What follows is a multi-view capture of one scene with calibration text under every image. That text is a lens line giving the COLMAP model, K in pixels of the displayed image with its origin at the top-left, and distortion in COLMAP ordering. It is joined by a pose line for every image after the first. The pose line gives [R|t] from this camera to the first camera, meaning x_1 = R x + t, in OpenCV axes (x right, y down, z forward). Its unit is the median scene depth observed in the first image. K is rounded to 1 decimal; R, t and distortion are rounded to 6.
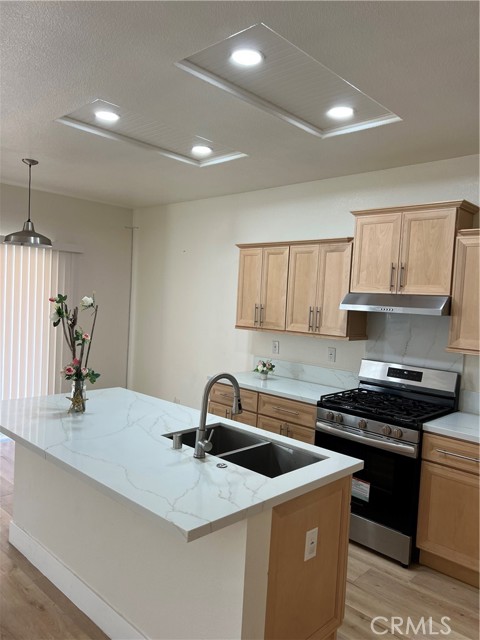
lens RADIAL K [[477.7, 0, 240.9], [0, 477.7, 321.3], [0, 0, 1]] dist [0.052533, -0.058087]
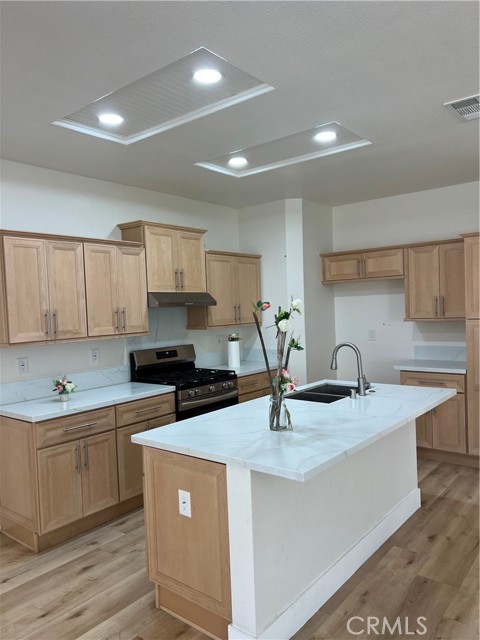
lens RADIAL K [[477.7, 0, 242.2], [0, 477.7, 326.6], [0, 0, 1]] dist [0.052533, -0.058087]
pose [[-0.080729, -0.093044, 0.992384, -0.954653], [0.076763, 0.992096, 0.099262, -0.077606], [-0.993776, 0.084192, -0.072949, 0.893383]]
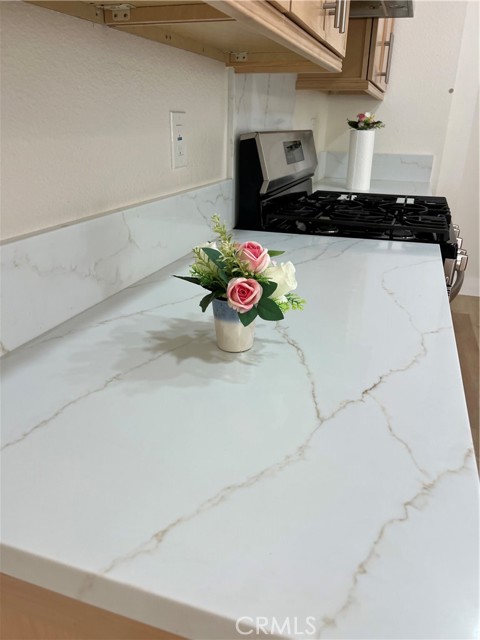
lens RADIAL K [[477.7, 0, 240.0], [0, 477.7, 321.2], [0, 0, 1]] dist [0.052533, -0.058087]
pose [[-0.401448, -0.405578, 0.821186, -0.109655], [0.006173, 0.895388, 0.445244, 0.047377], [-0.915861, 0.183811, -0.356948, 1.266551]]
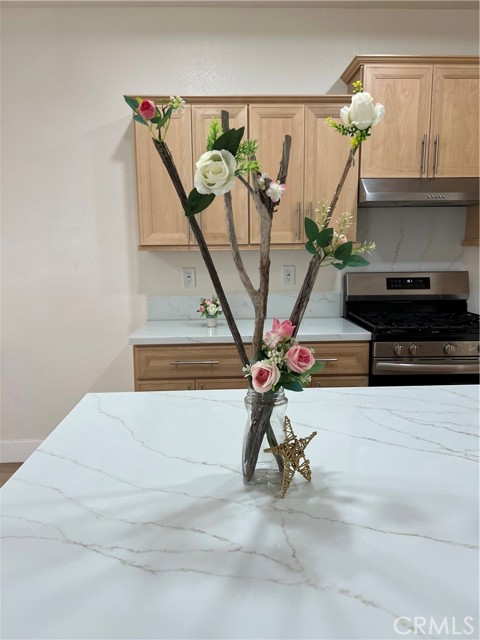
lens RADIAL K [[477.7, 0, 236.5], [0, 477.7, 324.7], [0, 0, 1]] dist [0.052533, -0.058087]
pose [[0.695747, -0.173092, 0.697119, -0.448857], [0.080179, 0.983180, 0.164099, 0.021828], [-0.713798, -0.058278, 0.697923, 0.638685]]
